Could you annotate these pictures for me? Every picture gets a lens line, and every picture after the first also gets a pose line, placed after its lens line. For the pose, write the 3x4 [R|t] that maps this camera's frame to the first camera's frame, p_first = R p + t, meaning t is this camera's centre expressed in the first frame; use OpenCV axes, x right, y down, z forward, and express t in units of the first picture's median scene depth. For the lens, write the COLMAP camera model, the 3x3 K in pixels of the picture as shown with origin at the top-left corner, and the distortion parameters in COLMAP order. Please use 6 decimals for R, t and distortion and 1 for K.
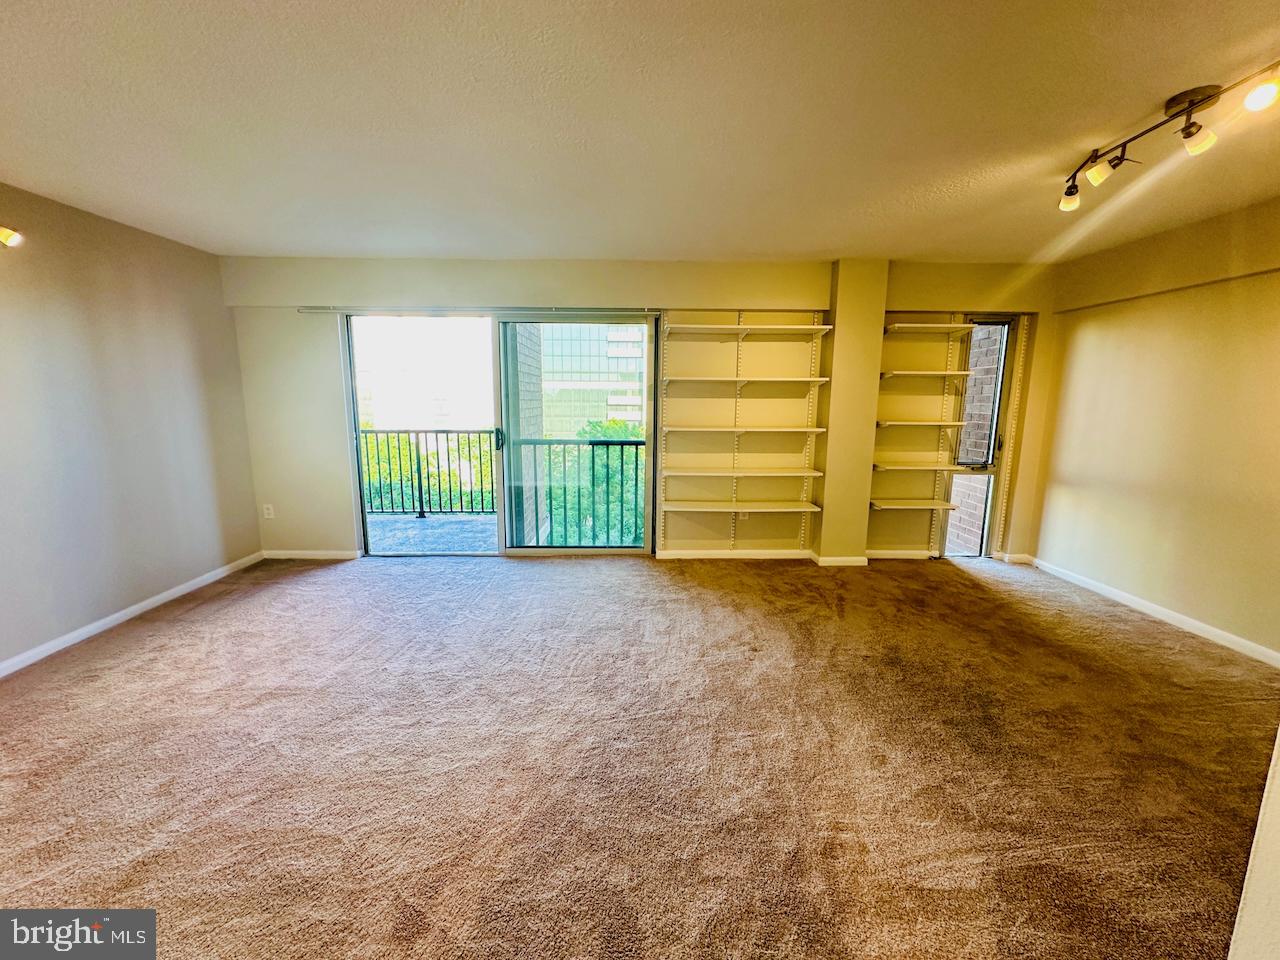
lens RADIAL K [[505.4, 0, 638.1], [0, 505.4, 482.7], [0, 0, 1]] dist [0.001142, -0.000324]
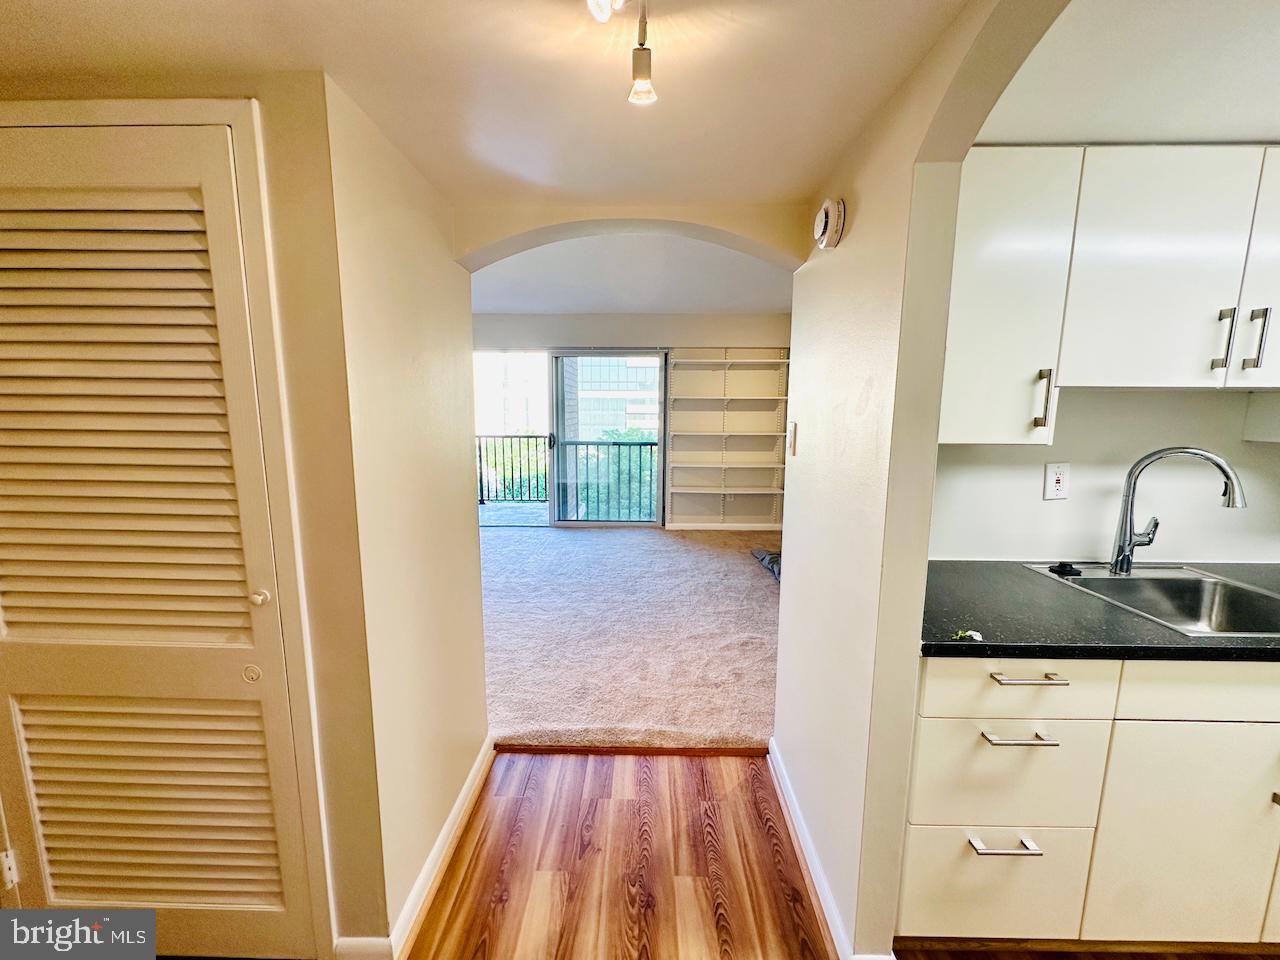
lens RADIAL K [[505.4, 0, 636.9], [0, 505.4, 473.2], [0, 0, 1]] dist [0.001142, -0.000324]
pose [[0.999258, 0.002093, -0.038464, 0.011697], [-0.003445, 0.999377, -0.035121, 0.049539], [0.038367, 0.035227, 0.998643, -0.369144]]
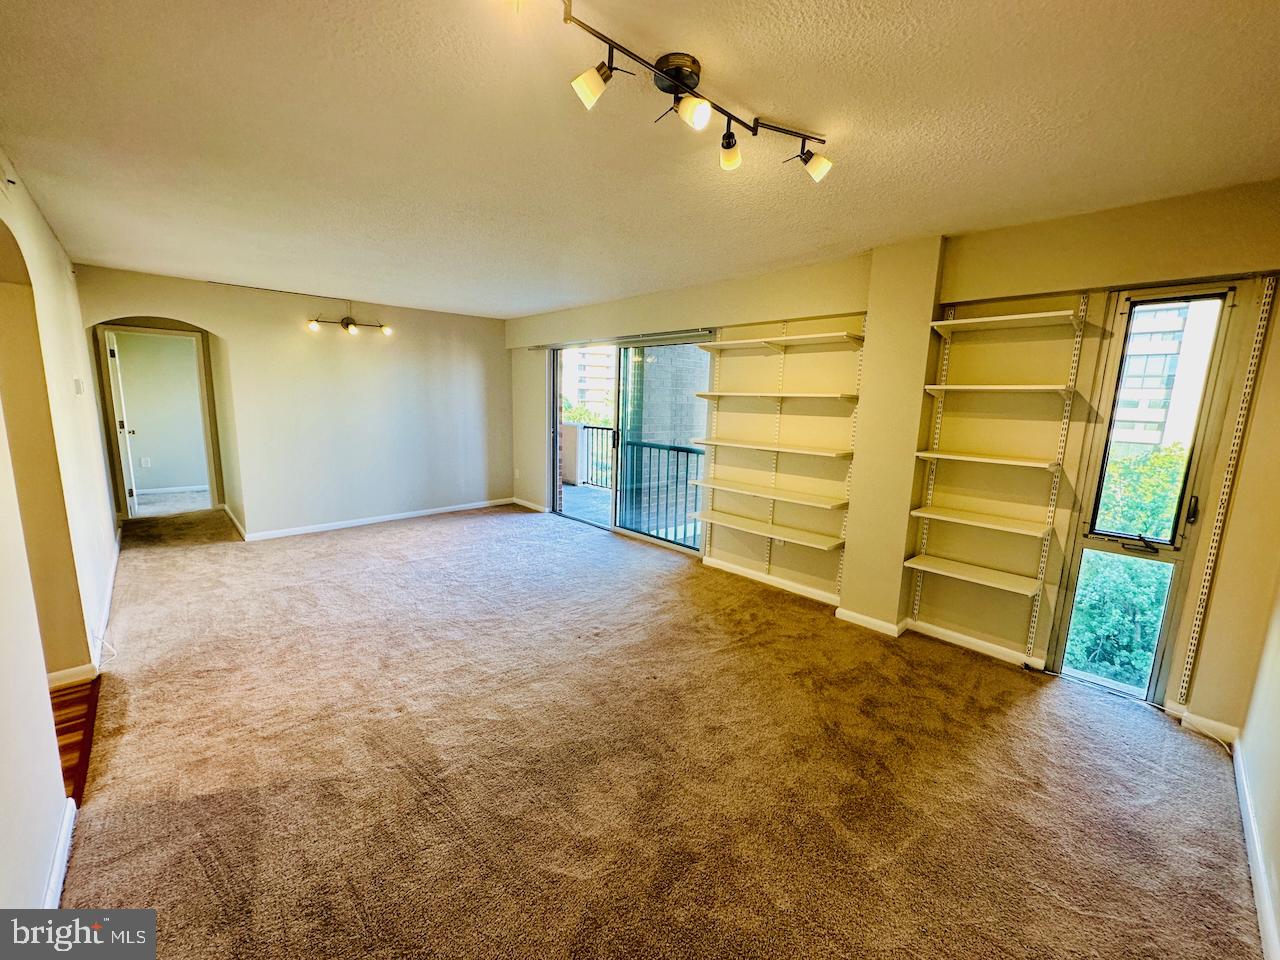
lens RADIAL K [[505.4, 0, 638.4], [0, 505.4, 481.8], [0, 0, 1]] dist [0.001142, -0.000324]
pose [[0.678503, 0.131884, -0.722661, 0.707634], [-0.140586, 0.988881, 0.048474, -0.051378], [0.721019, 0.068706, 0.689500, 0.171079]]
